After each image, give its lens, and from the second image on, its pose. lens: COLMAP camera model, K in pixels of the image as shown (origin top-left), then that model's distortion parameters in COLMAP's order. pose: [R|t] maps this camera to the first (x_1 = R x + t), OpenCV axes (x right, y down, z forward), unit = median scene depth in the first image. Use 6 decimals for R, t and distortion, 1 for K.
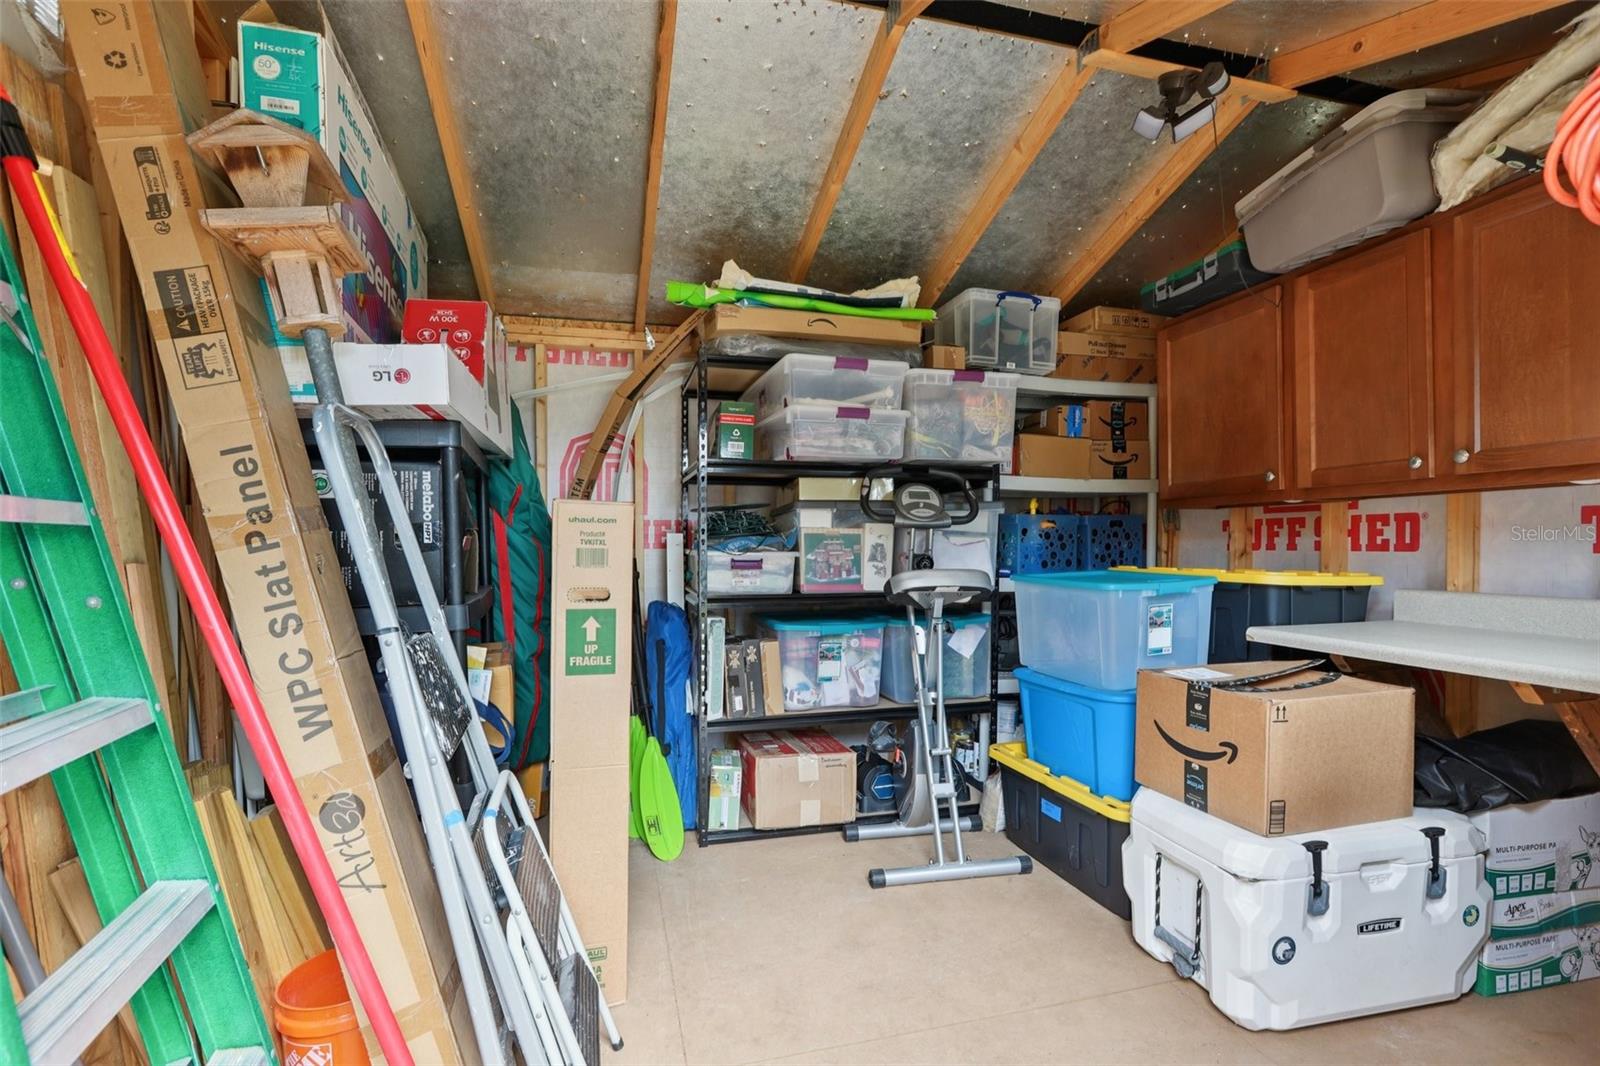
lens RADIAL K [[736.1, 0, 800.9], [0, 736.1, 560.1], [0, 0, 1]] dist [-0.039904, 0.017489]
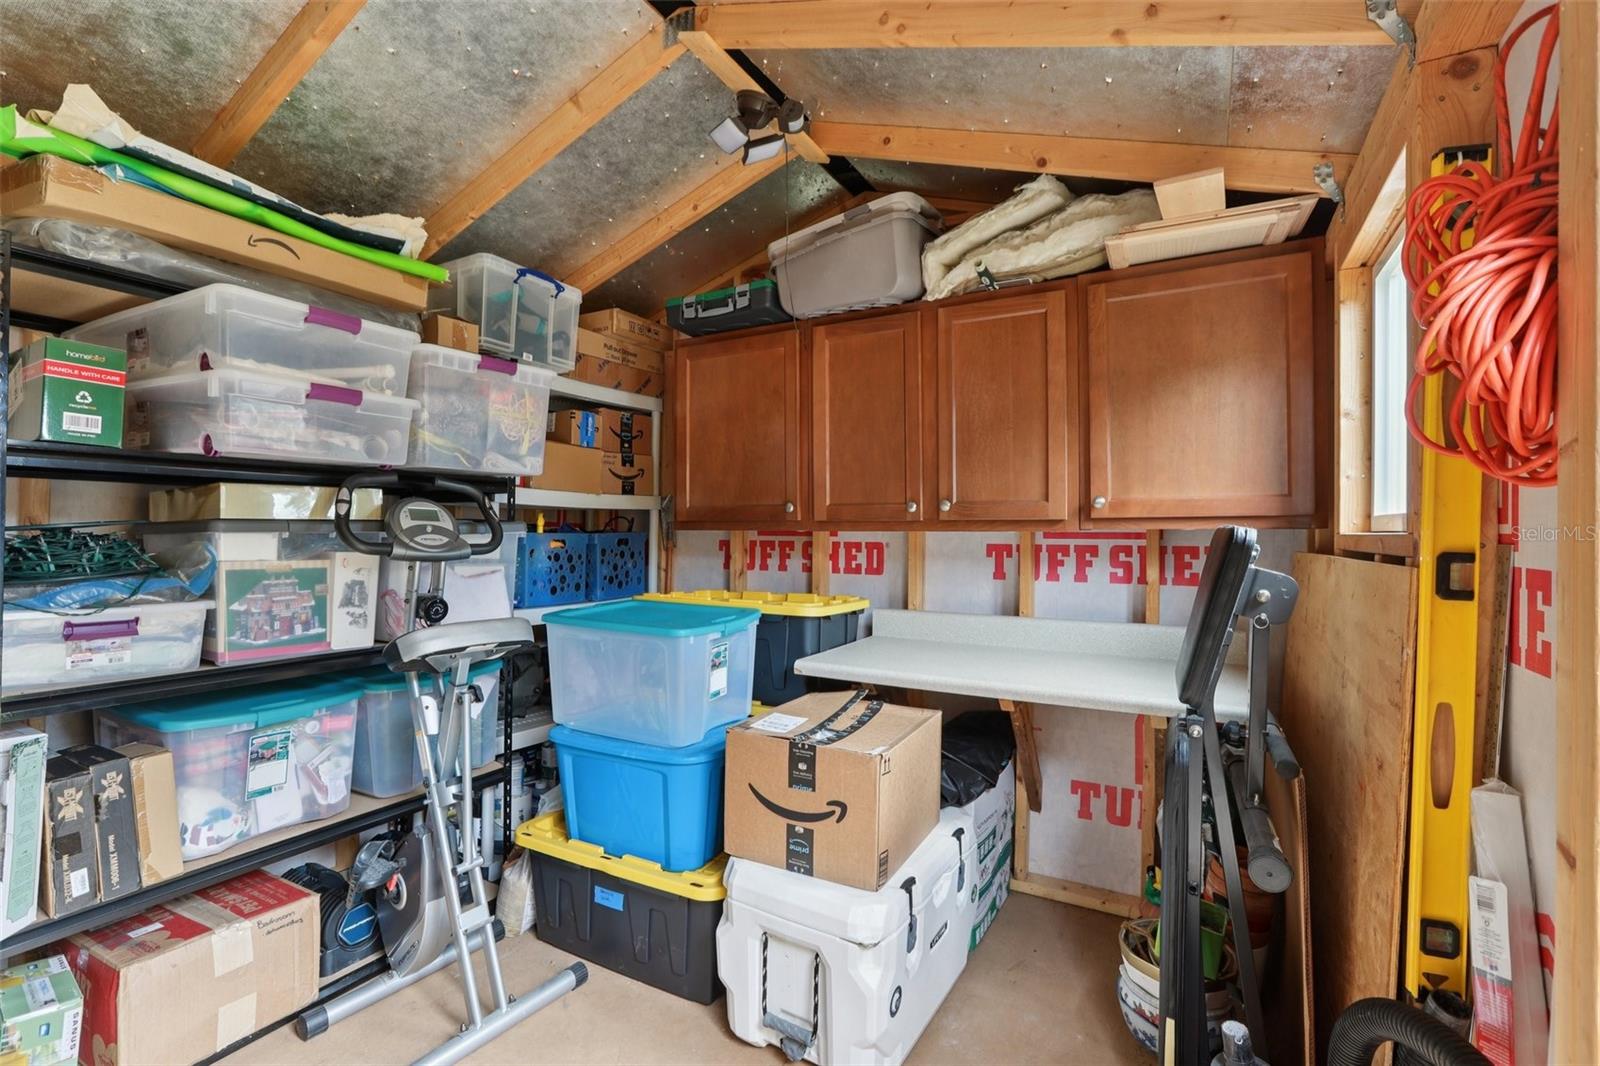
lens RADIAL K [[719.2, 0, 781.5], [0, 719.2, 522.2], [0, 0, 1]] dist [-0.036918, 0.017287]
pose [[0.703997, 0.012770, 0.710089, -0.094311], [0.003117, 0.999773, -0.021069, -0.065596], [-0.710197, 0.017046, 0.703797, 0.246923]]
